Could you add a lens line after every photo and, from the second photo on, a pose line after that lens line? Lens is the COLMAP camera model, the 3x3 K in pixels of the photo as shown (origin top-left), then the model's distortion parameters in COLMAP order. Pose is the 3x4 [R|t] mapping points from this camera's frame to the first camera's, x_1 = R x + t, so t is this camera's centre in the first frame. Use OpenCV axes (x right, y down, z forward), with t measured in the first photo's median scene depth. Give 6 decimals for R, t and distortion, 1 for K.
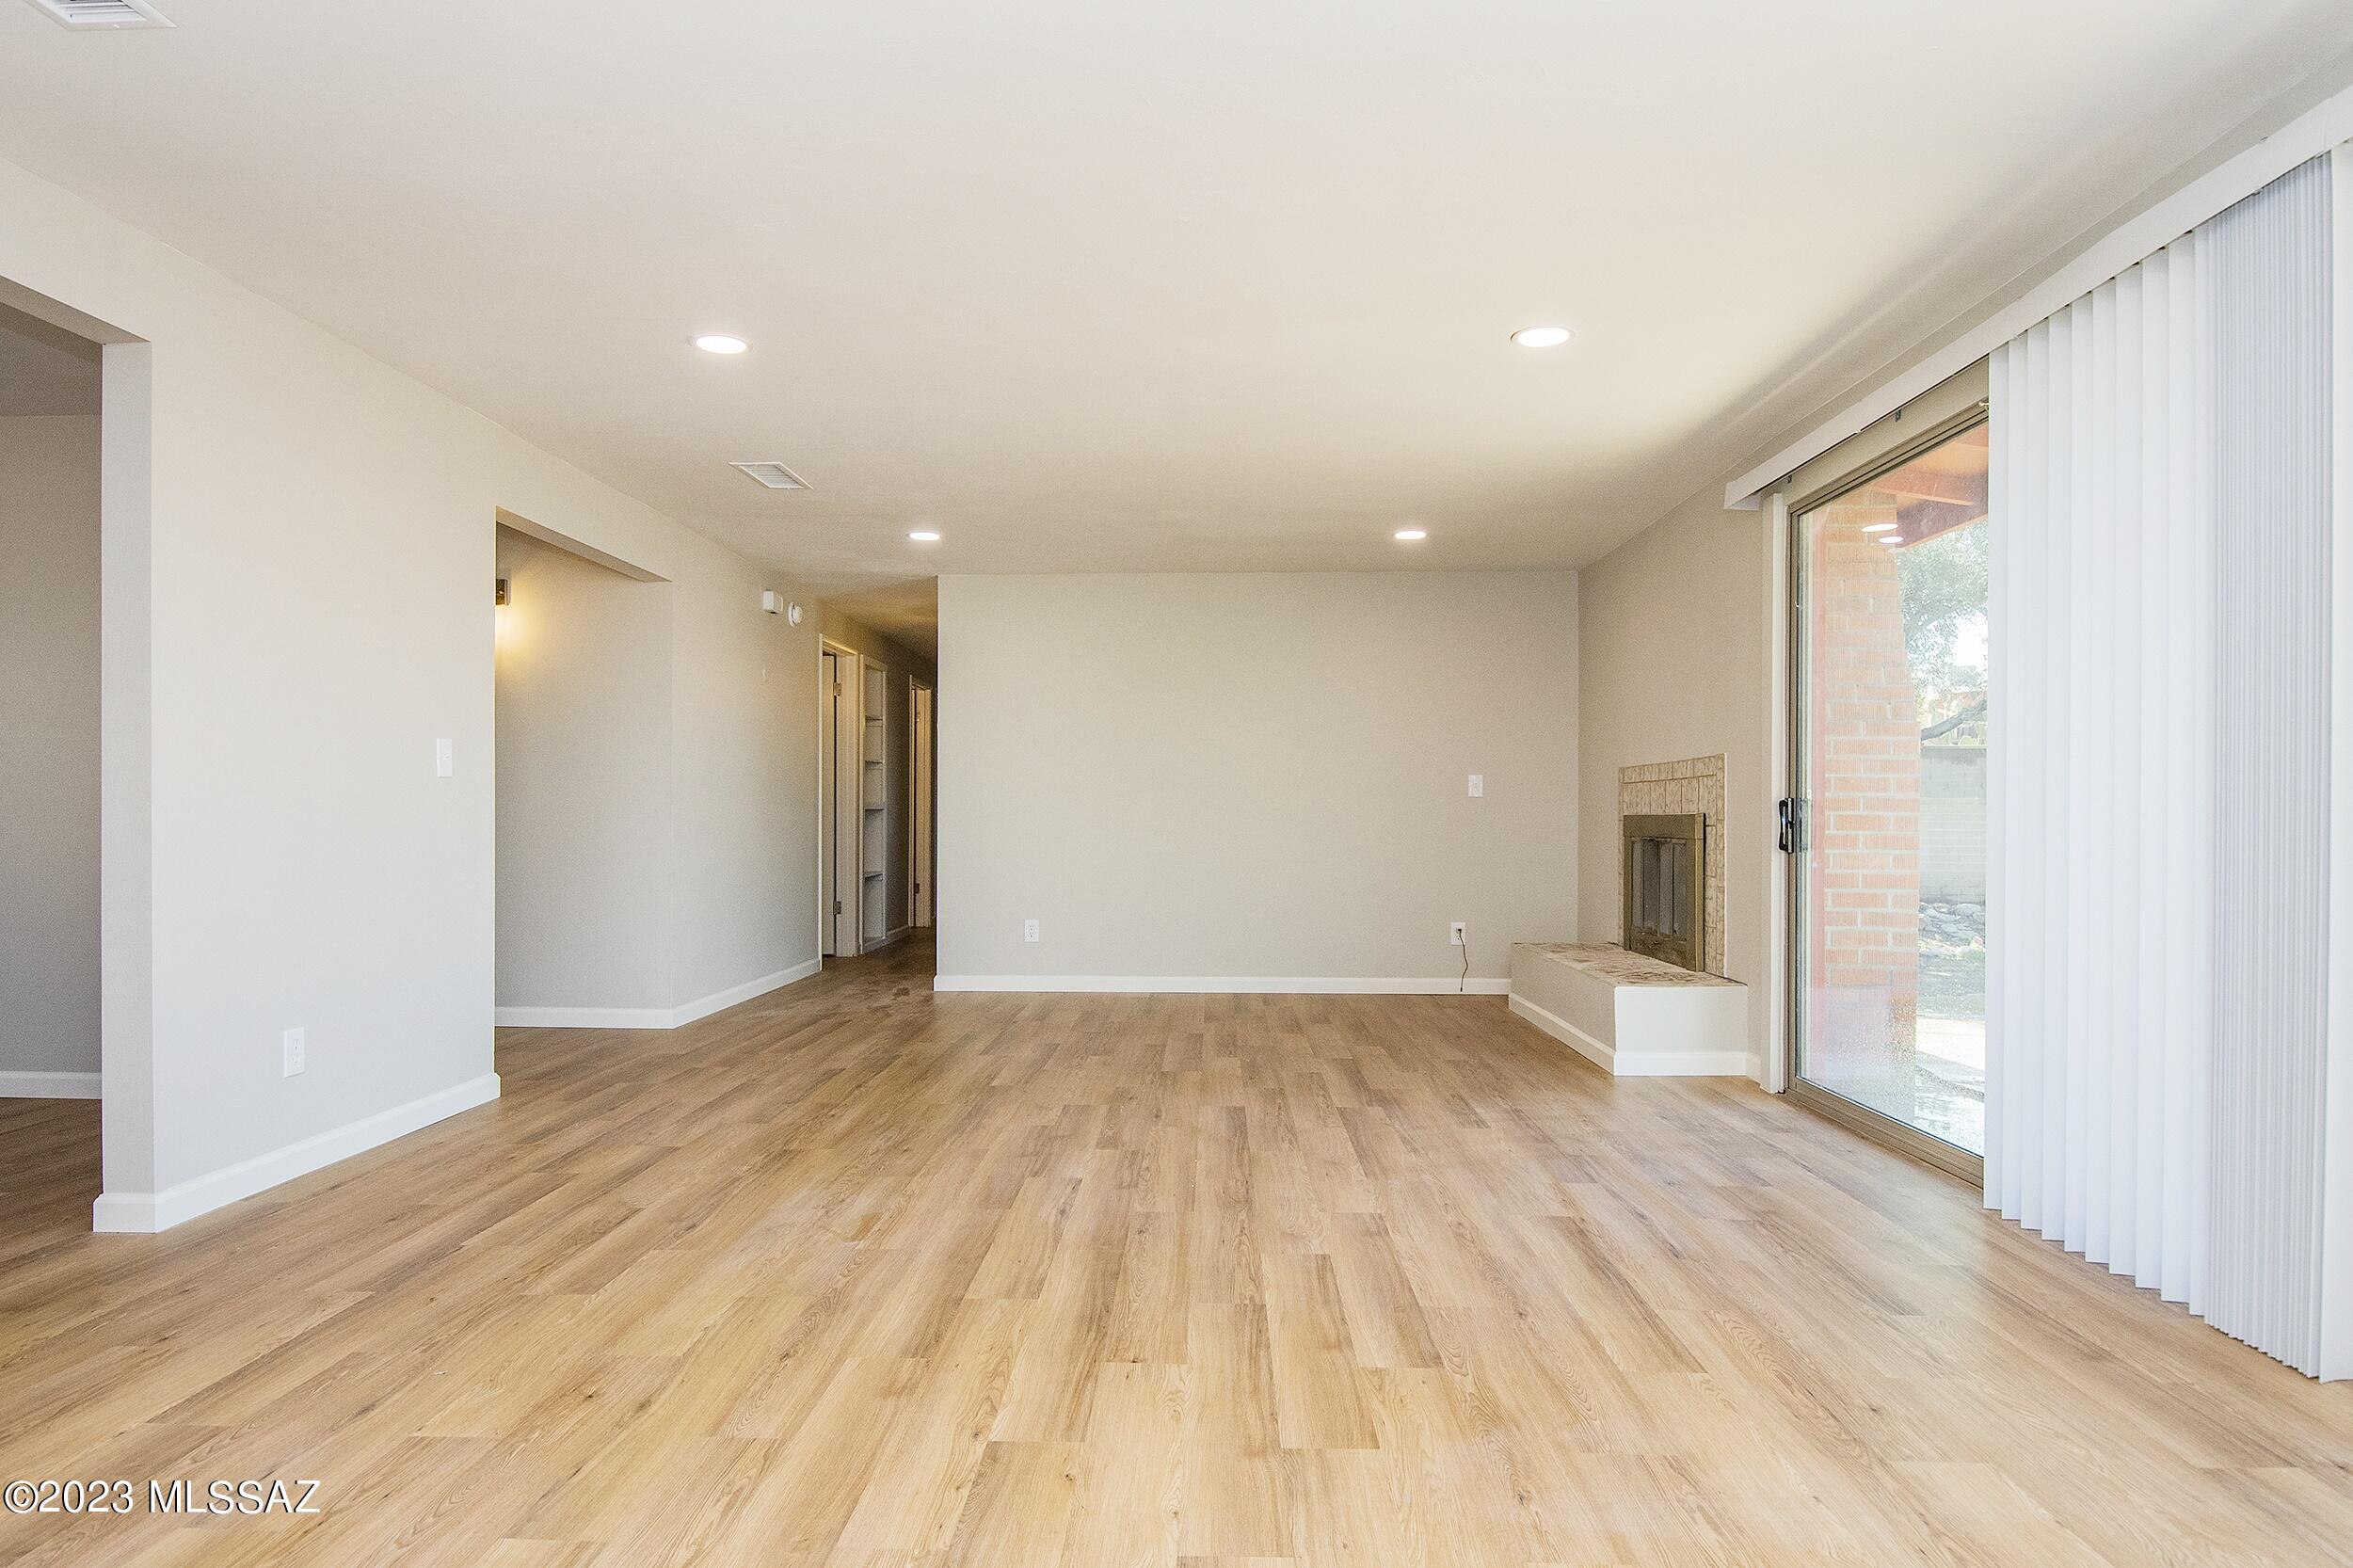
lens RADIAL K [[1343.7, 0, 1173.5], [0, 1343.7, 815.0], [0, 0, 1]] dist [0.012596, -0.012307]
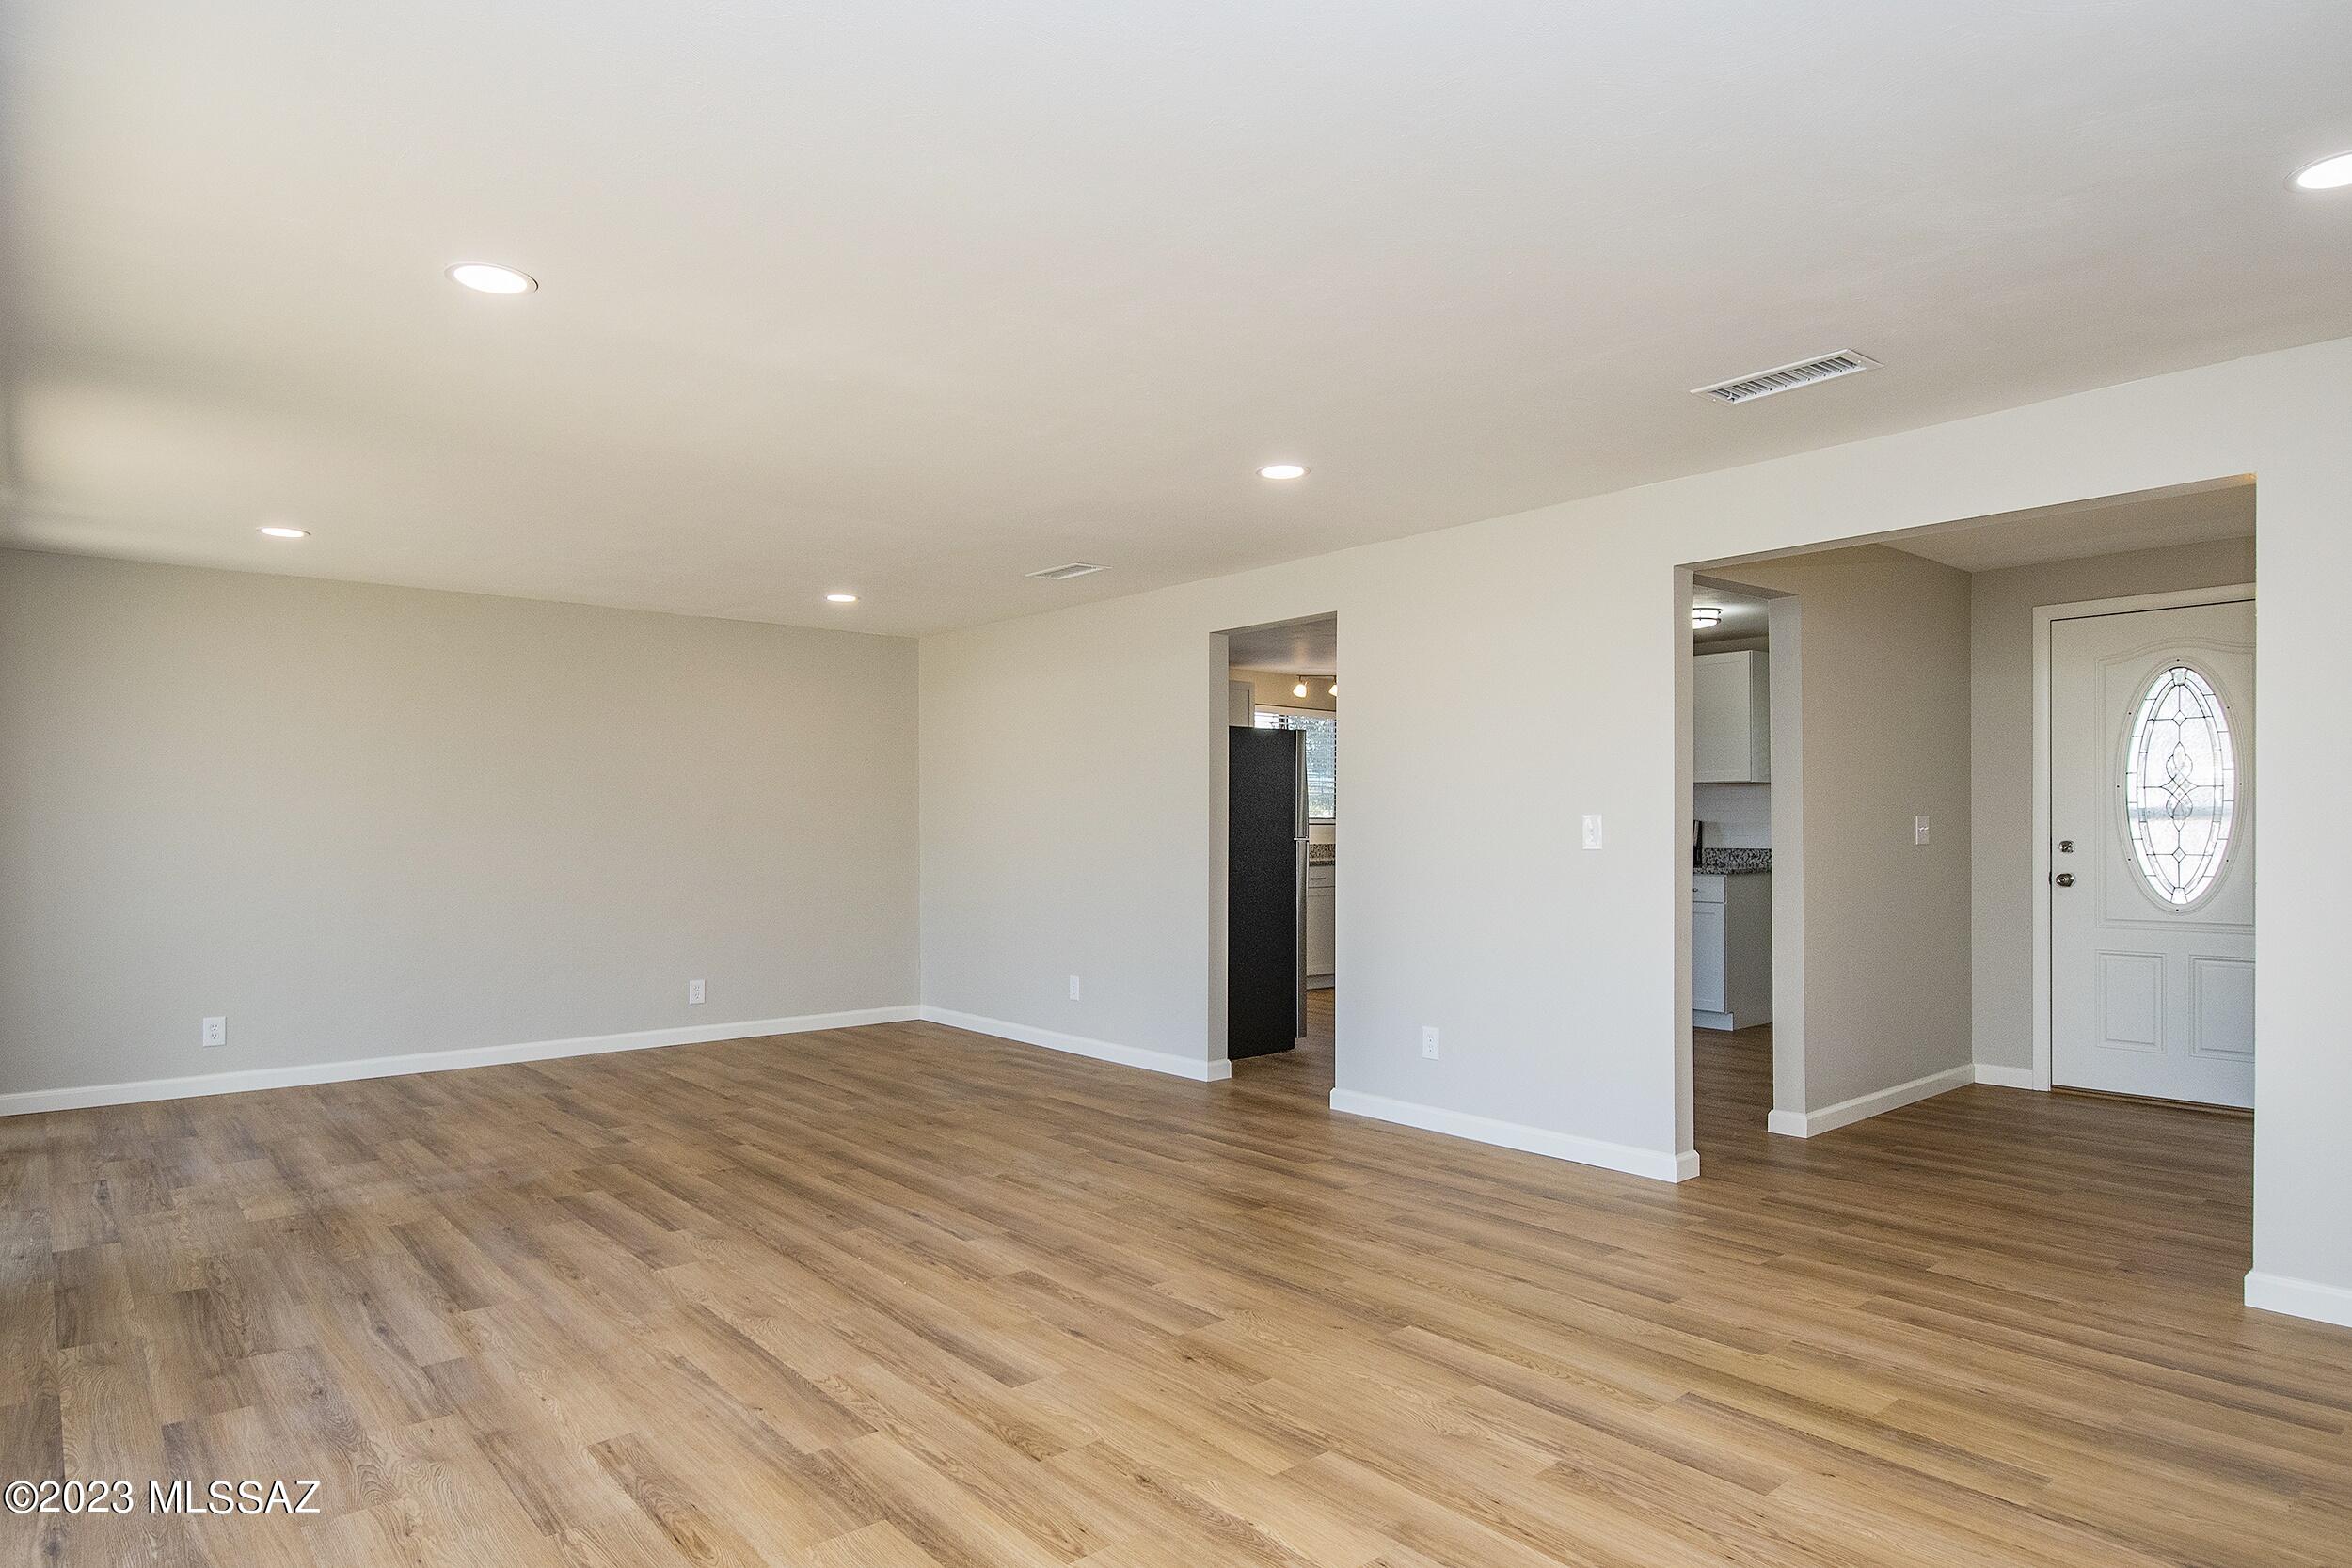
lens RADIAL K [[1343.0, 0, 1152.5], [0, 1343.0, 857.4], [0, 0, 1]] dist [0.012596, -0.012307]
pose [[-0.748585, 0.015132, -0.662866, 0.543778], [0.000613, 0.999755, 0.022130, -0.055464], [0.663039, 0.016159, -0.748411, 1.986346]]
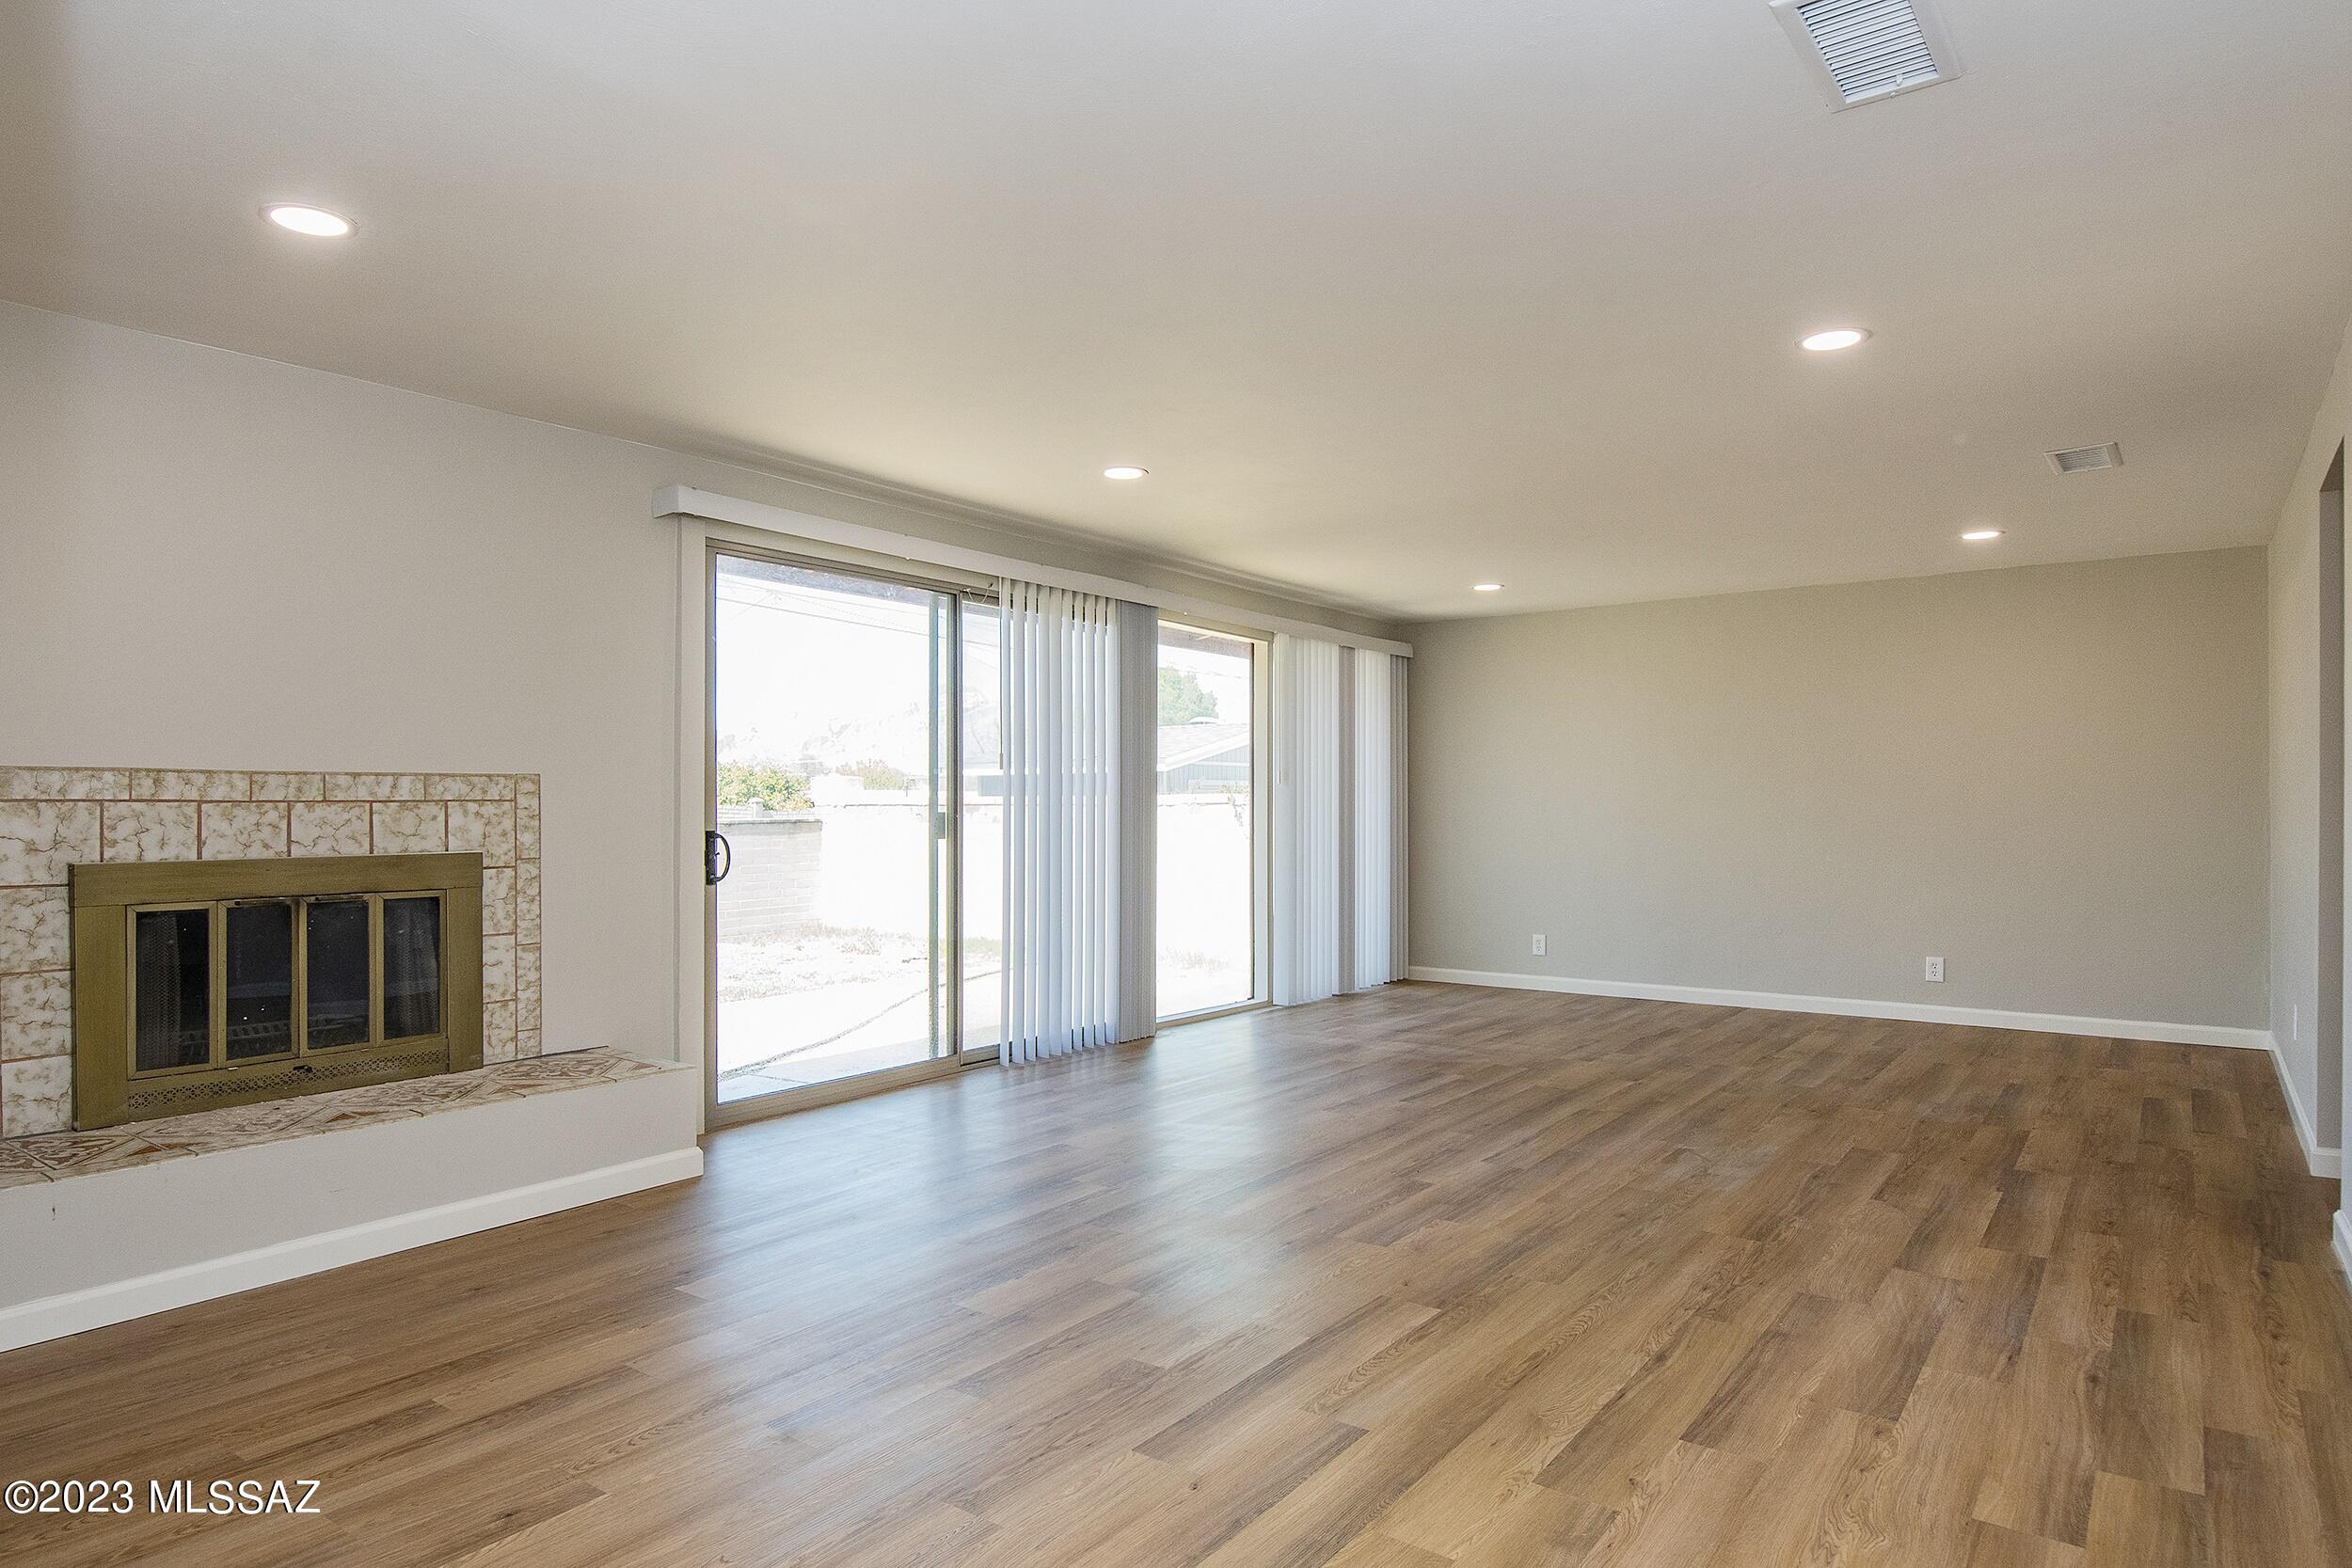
lens RADIAL K [[1343.0, 0, 1197.7], [0, 1343.0, 806.3], [0, 0, 1]] dist [0.012596, -0.012307]
pose [[-0.825979, 0.000424, 0.563701, -0.555383], [-0.000384, 0.999999, -0.001315, -0.040037], [-0.563701, -0.001303, -0.825978, 2.229938]]
